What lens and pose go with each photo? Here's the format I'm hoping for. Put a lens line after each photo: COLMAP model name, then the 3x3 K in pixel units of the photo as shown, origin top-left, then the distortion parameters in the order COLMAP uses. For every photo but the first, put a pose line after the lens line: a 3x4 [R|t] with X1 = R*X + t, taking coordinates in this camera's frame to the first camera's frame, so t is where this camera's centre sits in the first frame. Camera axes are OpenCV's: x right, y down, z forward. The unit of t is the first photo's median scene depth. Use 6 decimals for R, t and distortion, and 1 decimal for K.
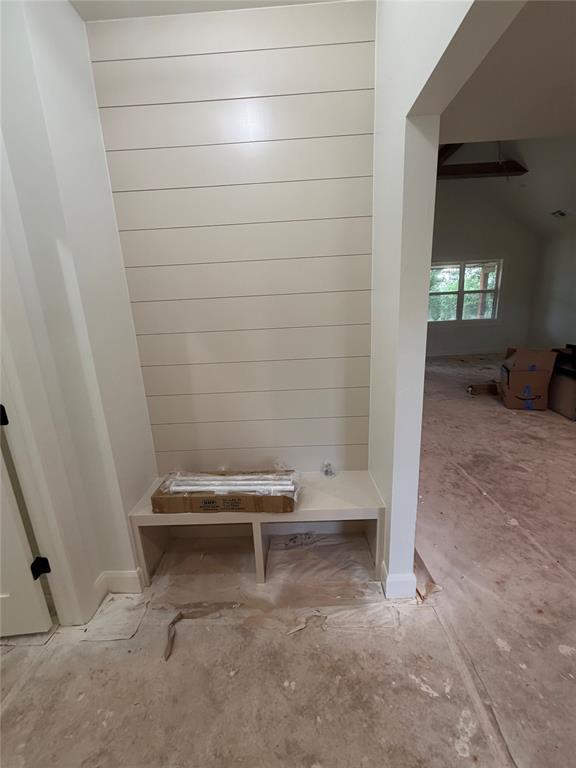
lens RADIAL K [[307.7, 0, 290.0], [0, 307.7, 382.6], [0, 0, 1]] dist [-0.000770, 0.000114]
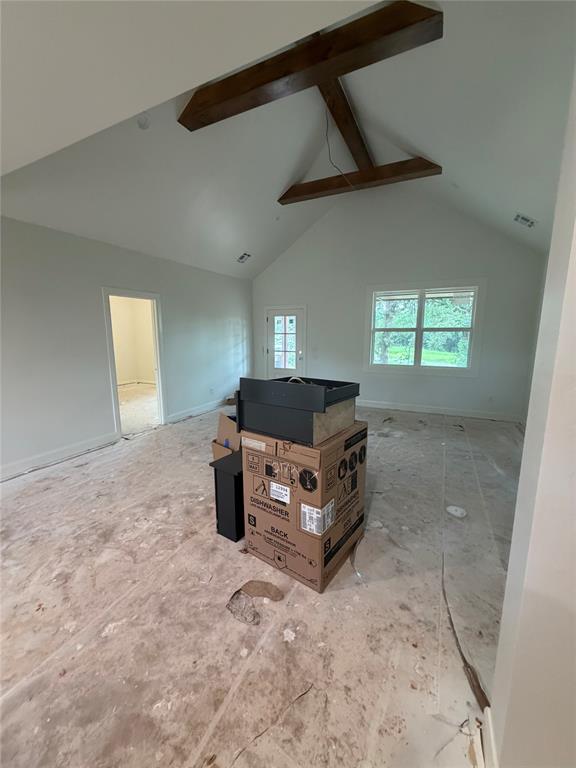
lens RADIAL K [[307.7, 0, 286.8], [0, 307.7, 383.0], [0, 0, 1]] dist [-0.000770, 0.000114]
pose [[0.902296, 0.107351, -0.417538, 0.603335], [-0.138697, 0.989295, -0.045369, -0.085463], [0.408198, 0.098848, 0.907526, 0.197626]]
